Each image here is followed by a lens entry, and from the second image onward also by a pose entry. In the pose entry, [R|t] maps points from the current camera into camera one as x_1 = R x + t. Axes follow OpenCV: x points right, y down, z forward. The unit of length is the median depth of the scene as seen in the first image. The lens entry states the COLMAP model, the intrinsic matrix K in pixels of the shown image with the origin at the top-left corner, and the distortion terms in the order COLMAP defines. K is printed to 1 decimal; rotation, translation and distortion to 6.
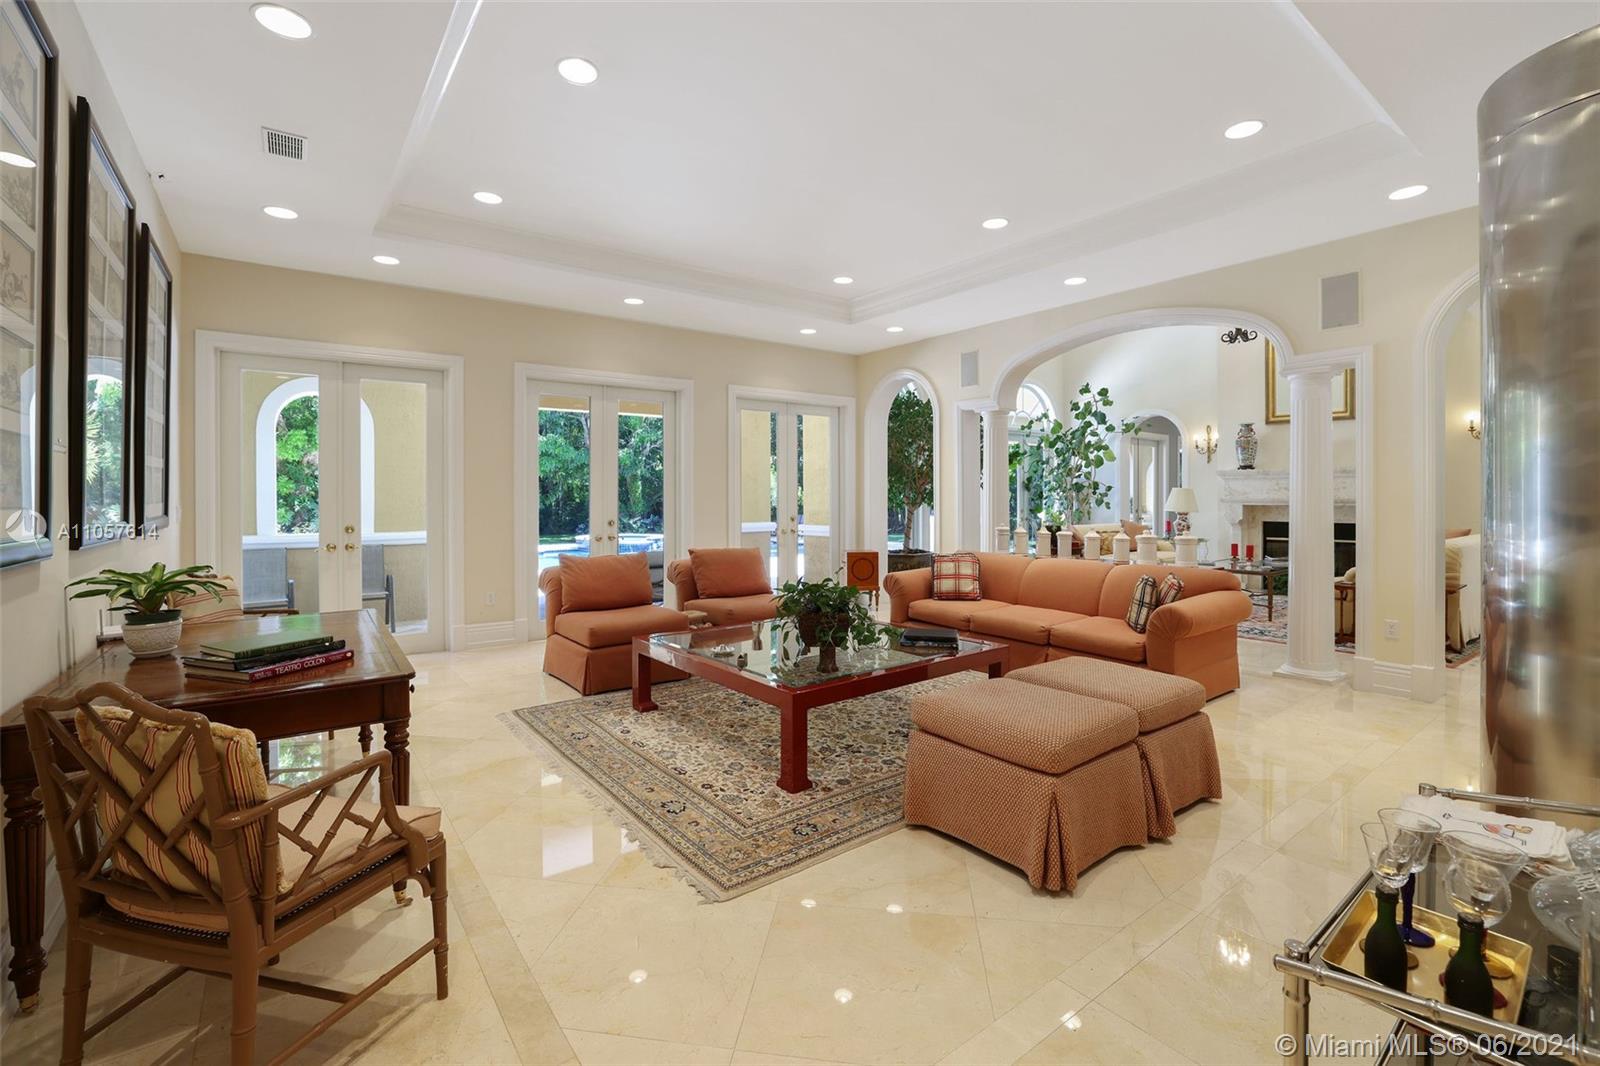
lens RADIAL K [[696.2, 0, 782.7], [0, 696.2, 494.6], [0, 0, 1]] dist [-0.026076, 0.000966]
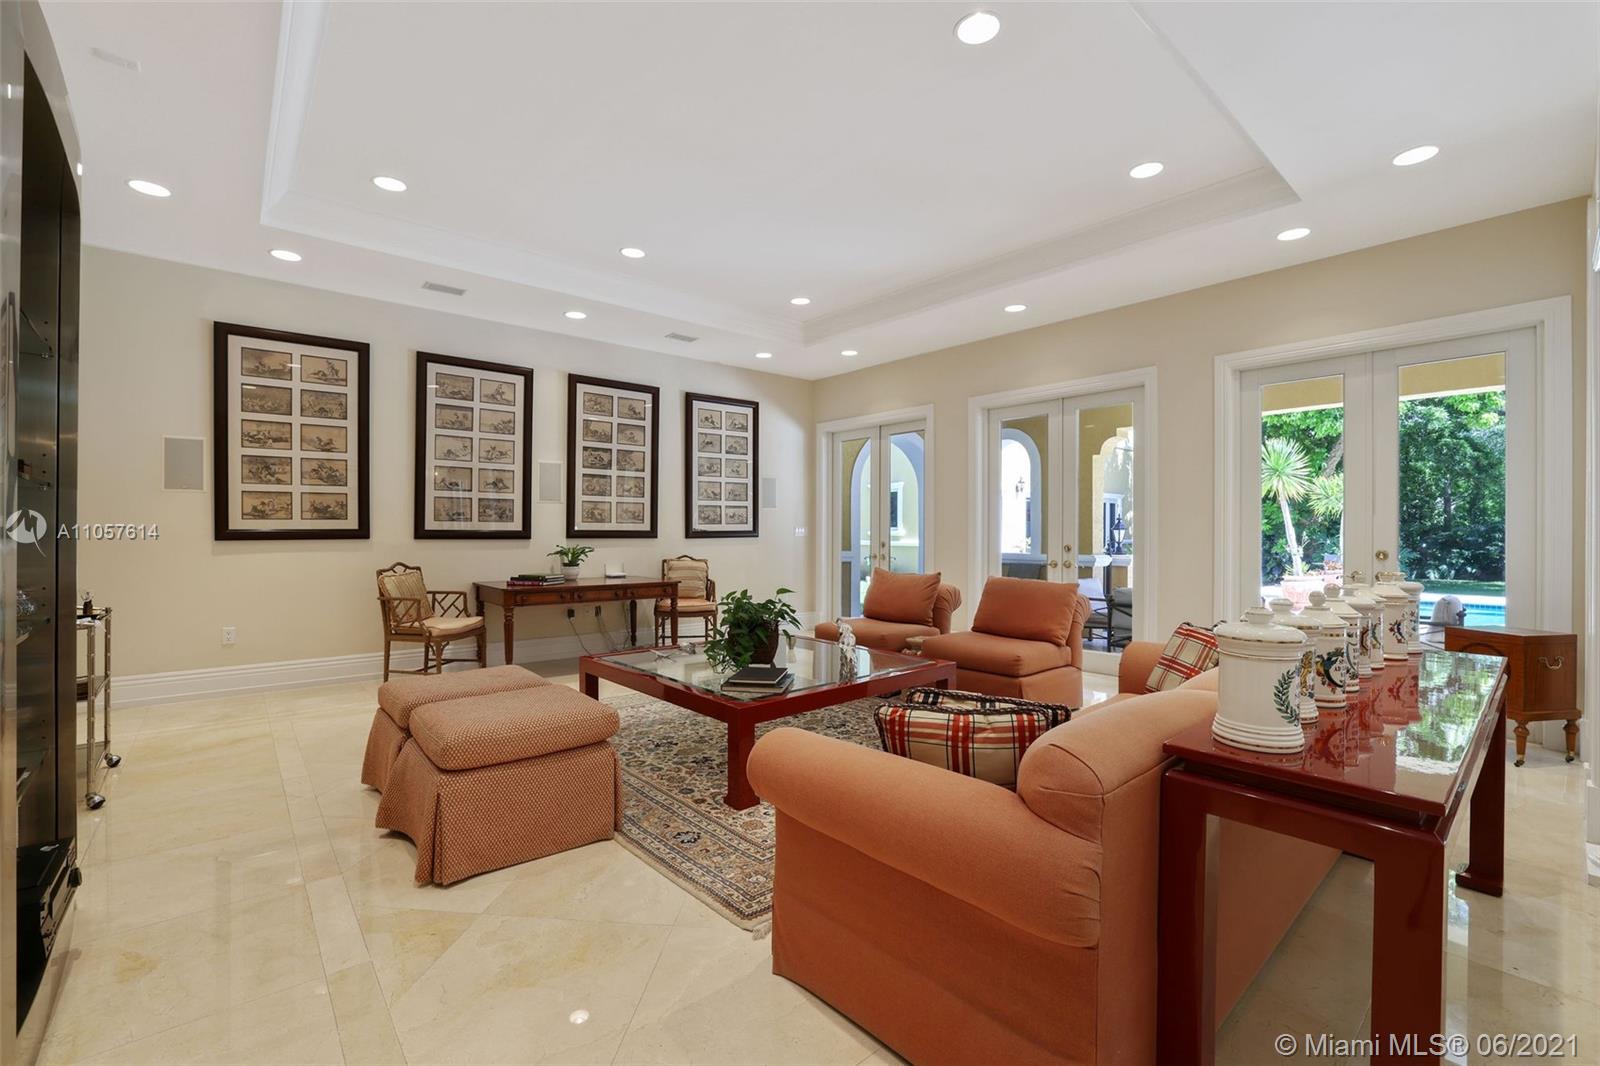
lens RADIAL K [[696.2, 0, 810.2], [0, 696.2, 528.8], [0, 0, 1]] dist [-0.026076, 0.000966]
pose [[0.082510, 0.002573, -0.996587, 1.194793], [0.000621, 0.999996, 0.002633, 0.025514], [0.996590, -0.000836, 0.082508, 1.130913]]
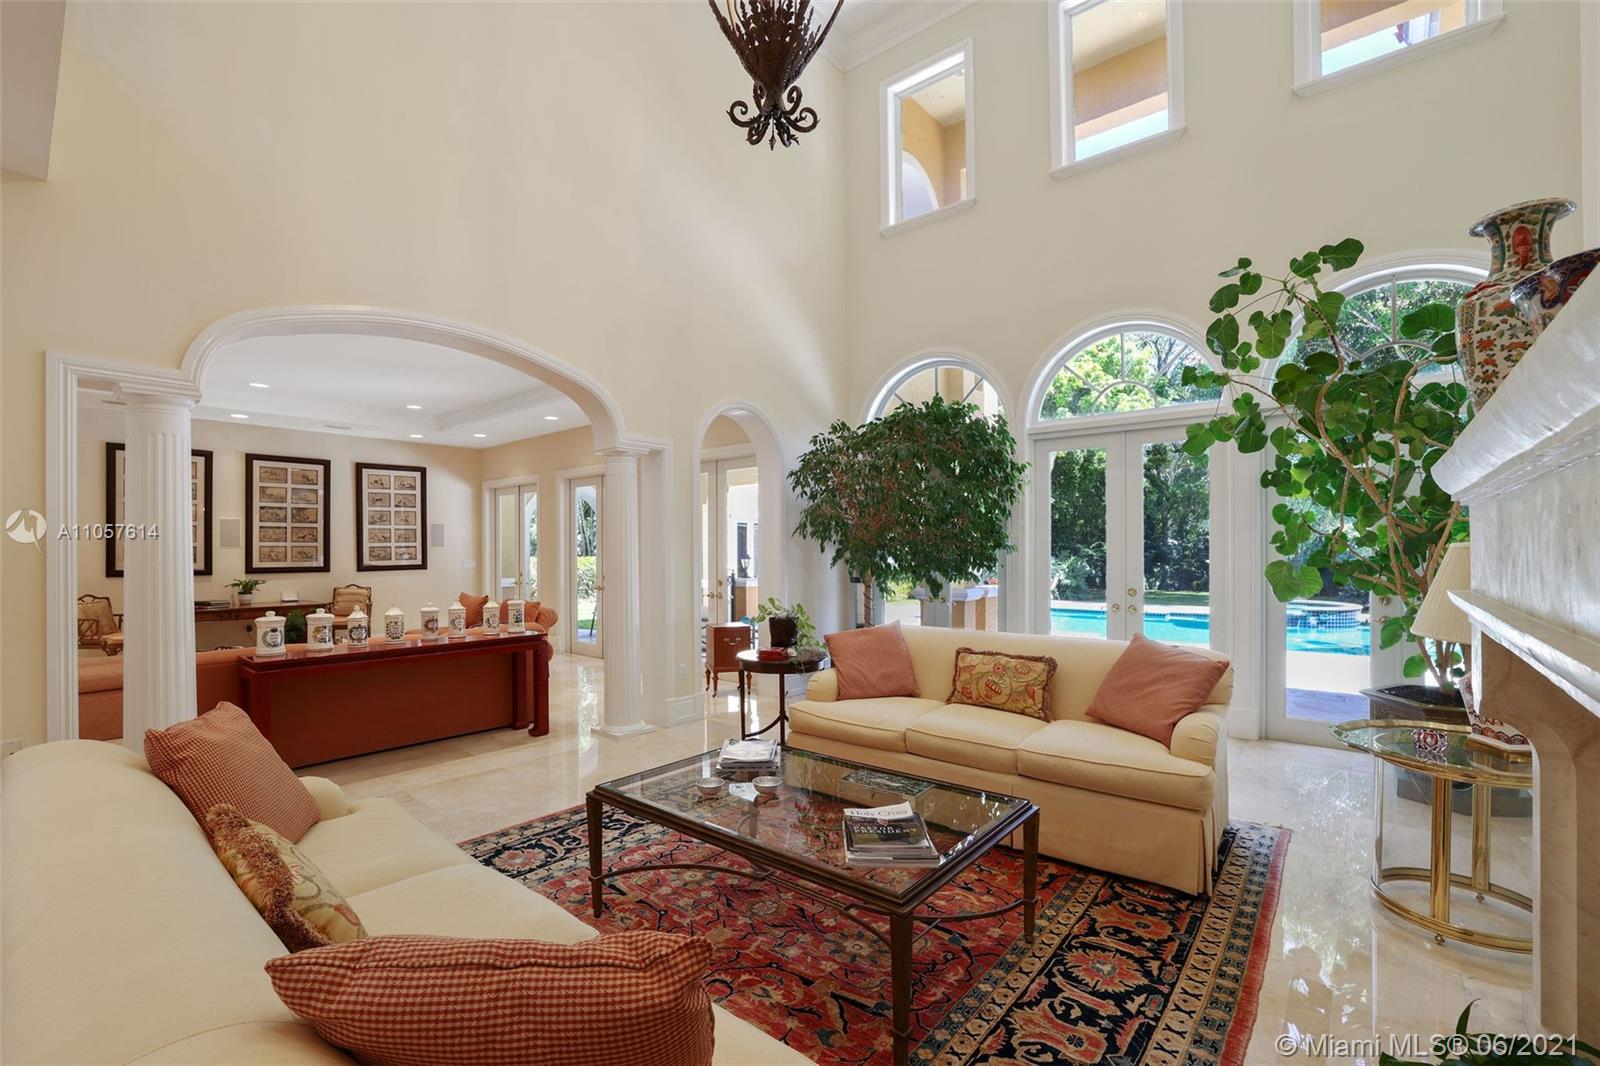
lens RADIAL K [[696.2, 0, 794.7], [0, 696.2, 537.5], [0, 0, 1]] dist [-0.026076, 0.000966]
pose [[0.229356, -0.012213, -0.973266, 2.068690], [0.006285, 0.999919, -0.011067, -0.029298], [0.973322, -0.003579, 0.229414, 1.911899]]
